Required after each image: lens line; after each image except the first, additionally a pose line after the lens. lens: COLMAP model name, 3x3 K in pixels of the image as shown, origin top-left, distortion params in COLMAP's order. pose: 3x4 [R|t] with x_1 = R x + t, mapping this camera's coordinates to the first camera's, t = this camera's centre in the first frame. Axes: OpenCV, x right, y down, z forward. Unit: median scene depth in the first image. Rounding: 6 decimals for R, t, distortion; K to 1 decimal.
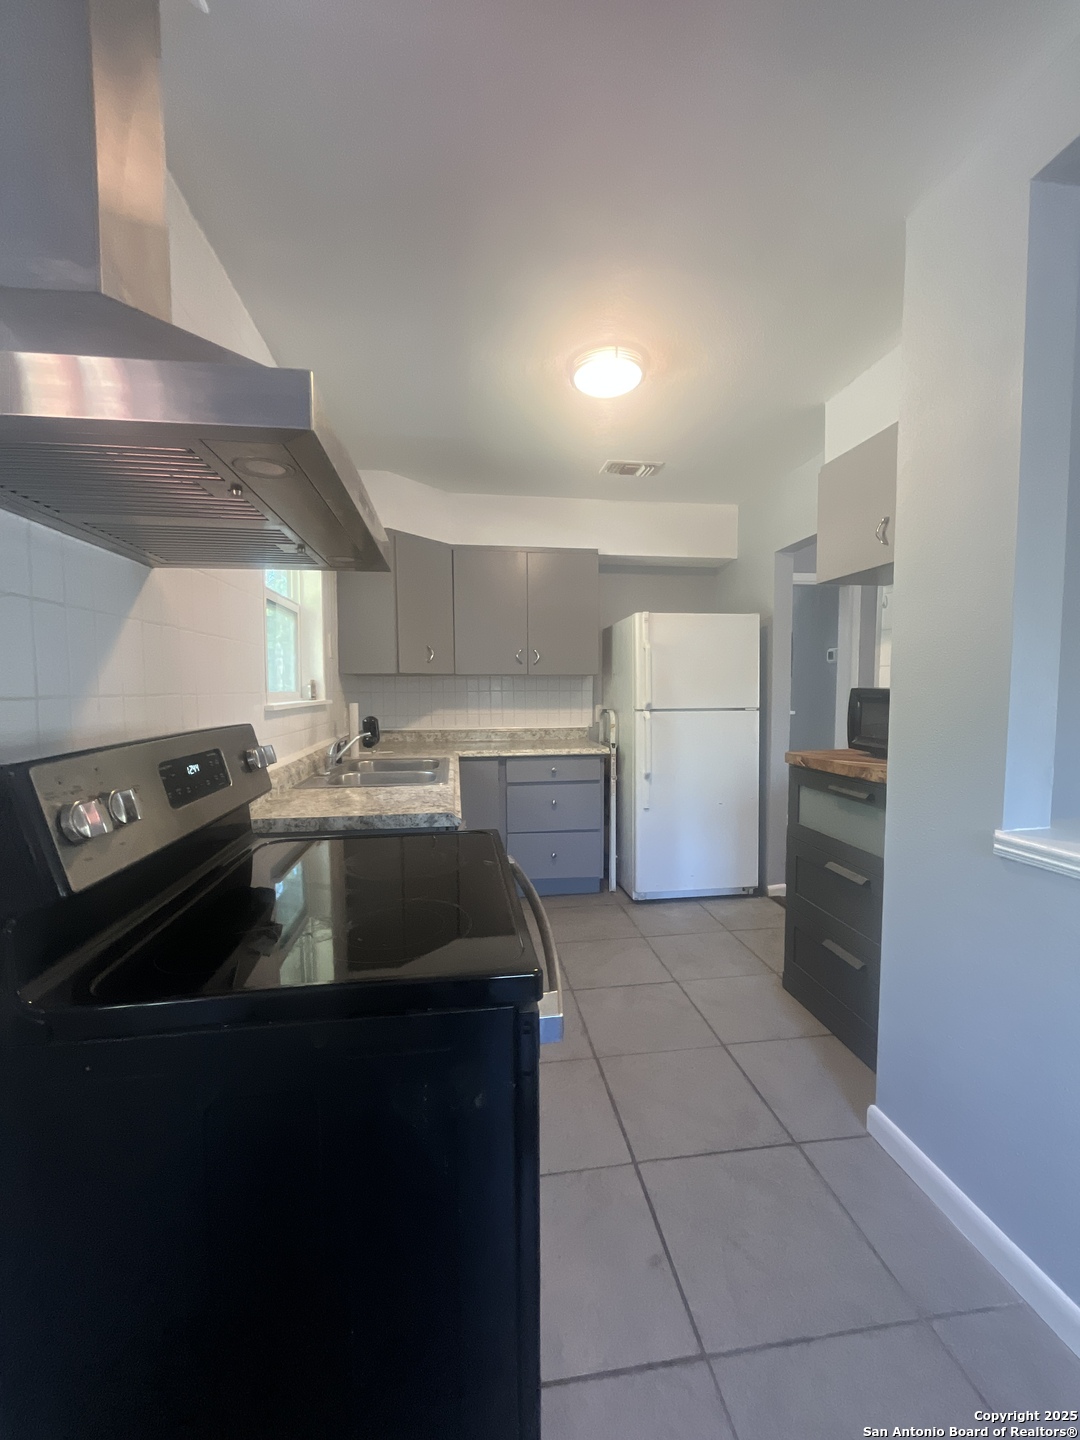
lens RADIAL K [[585.0, 0, 541.0], [0, 585.0, 720.3], [0, 0, 1]] dist [0.000711, 0.000055]
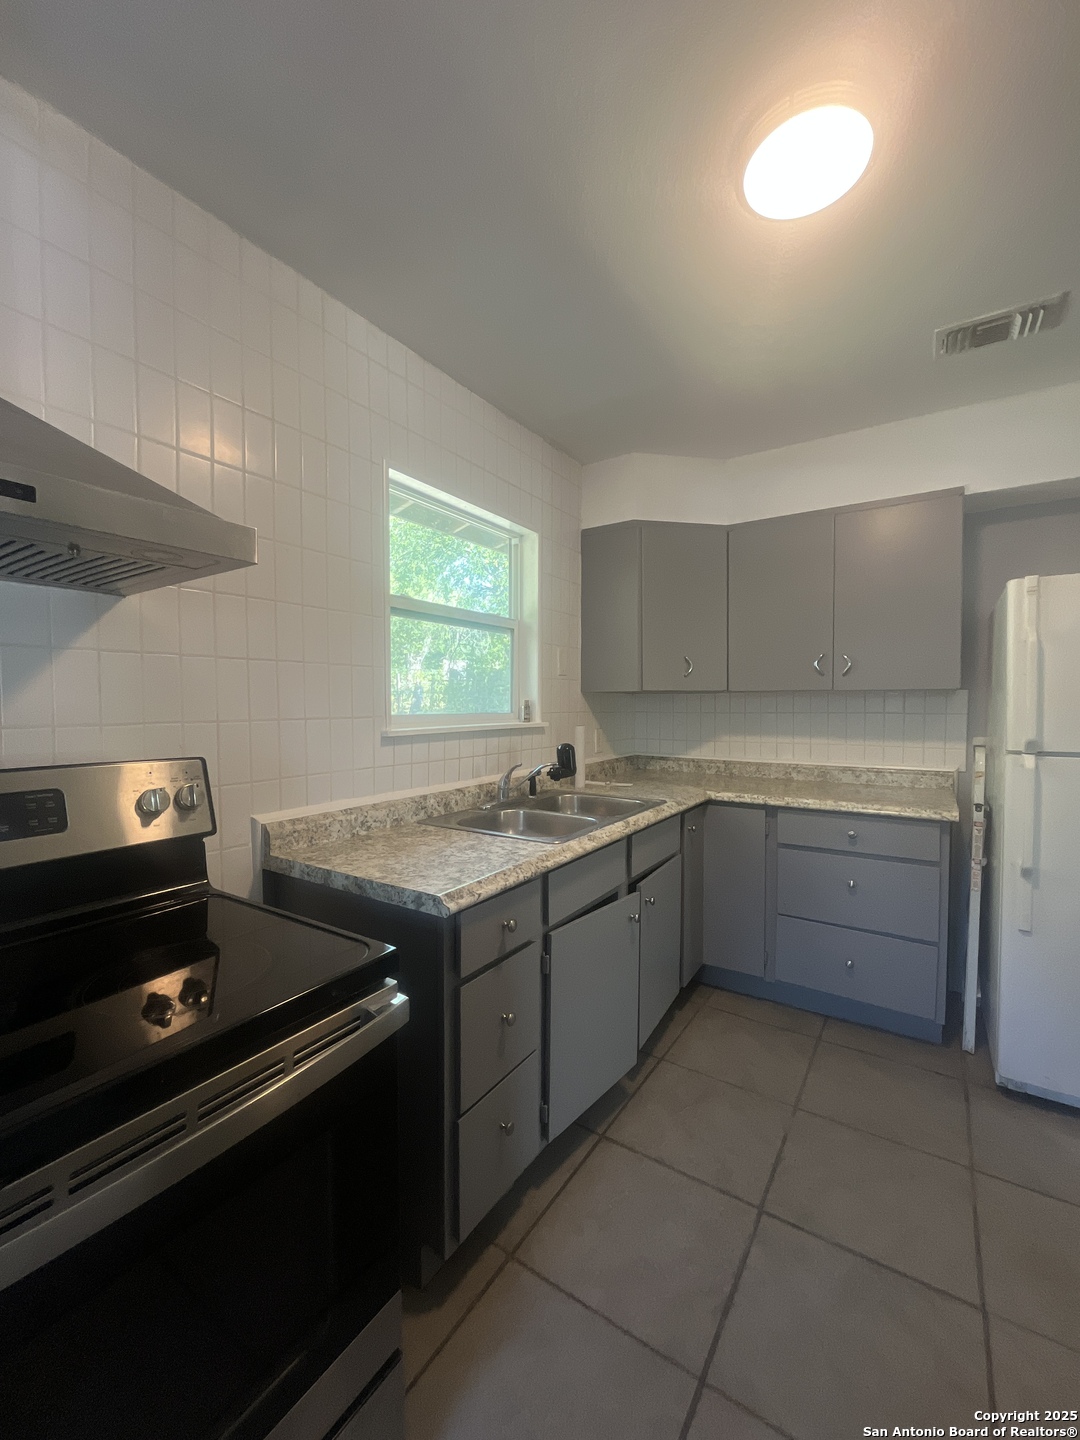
lens RADIAL K [[582.1, 0, 541.6], [0, 582.1, 721.1], [0, 0, 1]] dist [-0.005402, -0.000321]
pose [[0.746427, 0.023560, -0.665050, 0.192366], [-0.038118, 0.999246, -0.007383, -0.024906], [0.664374, 0.030861, 0.746763, 0.272167]]
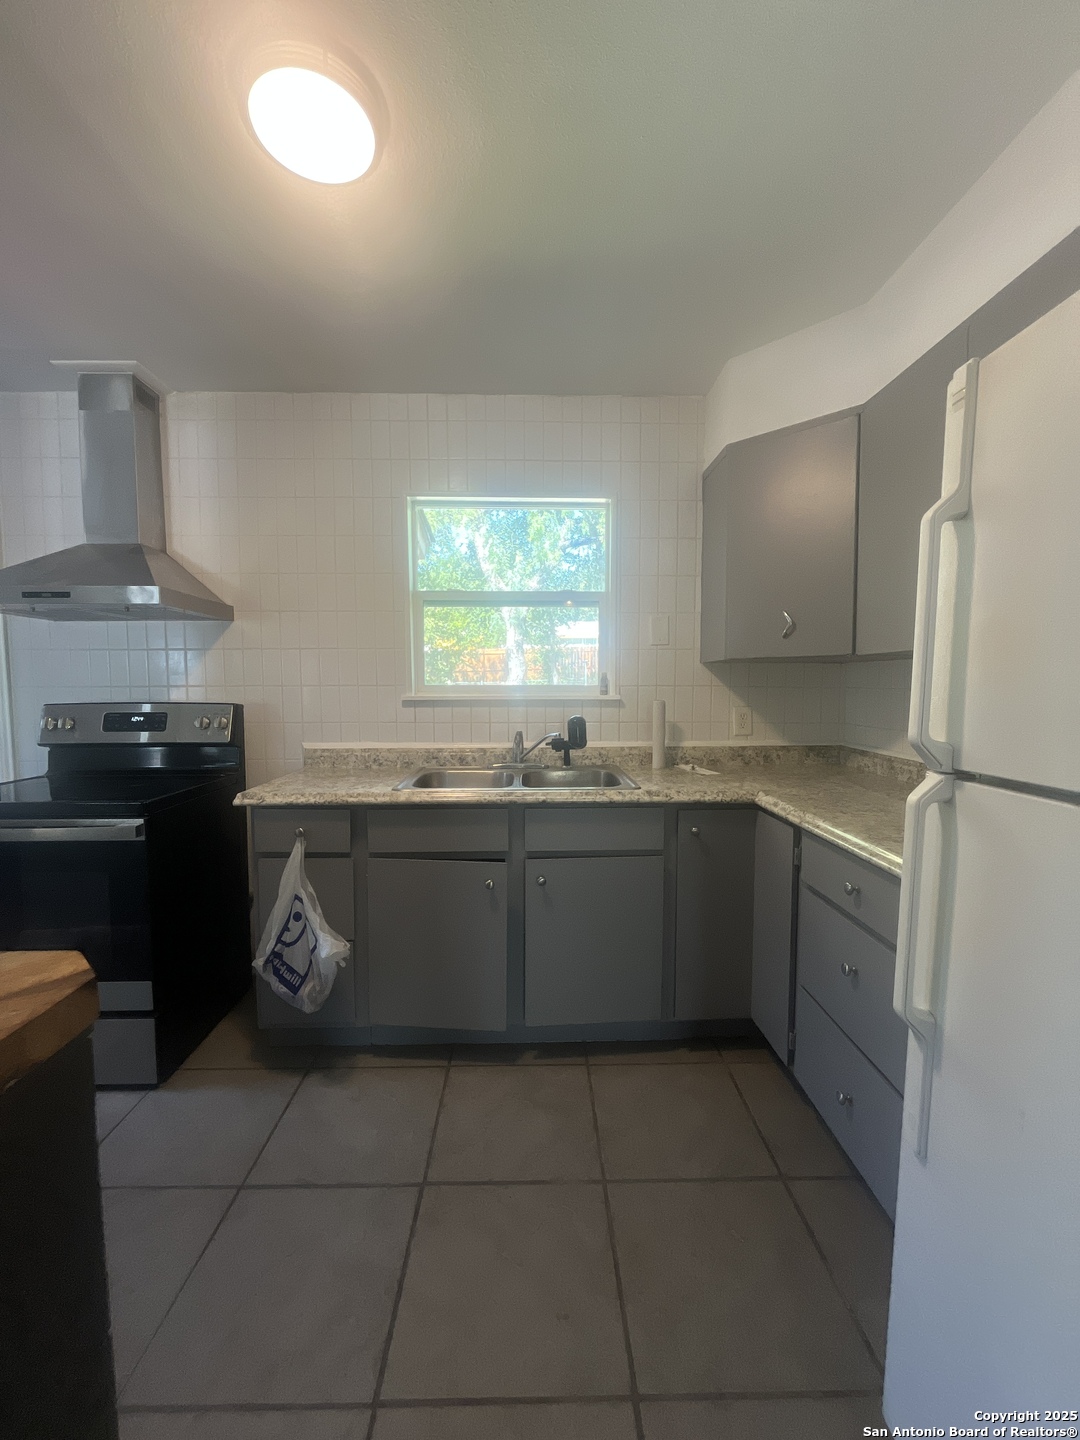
lens RADIAL K [[585.0, 0, 541.0], [0, 585.0, 720.3], [0, 0, 1]] dist [0.000711, 0.000055]
pose [[-0.114403, 0.065359, -0.991282, 0.427515], [-0.053268, 0.995994, 0.071817, -0.045284], [0.992005, 0.061019, -0.110463, 0.821065]]
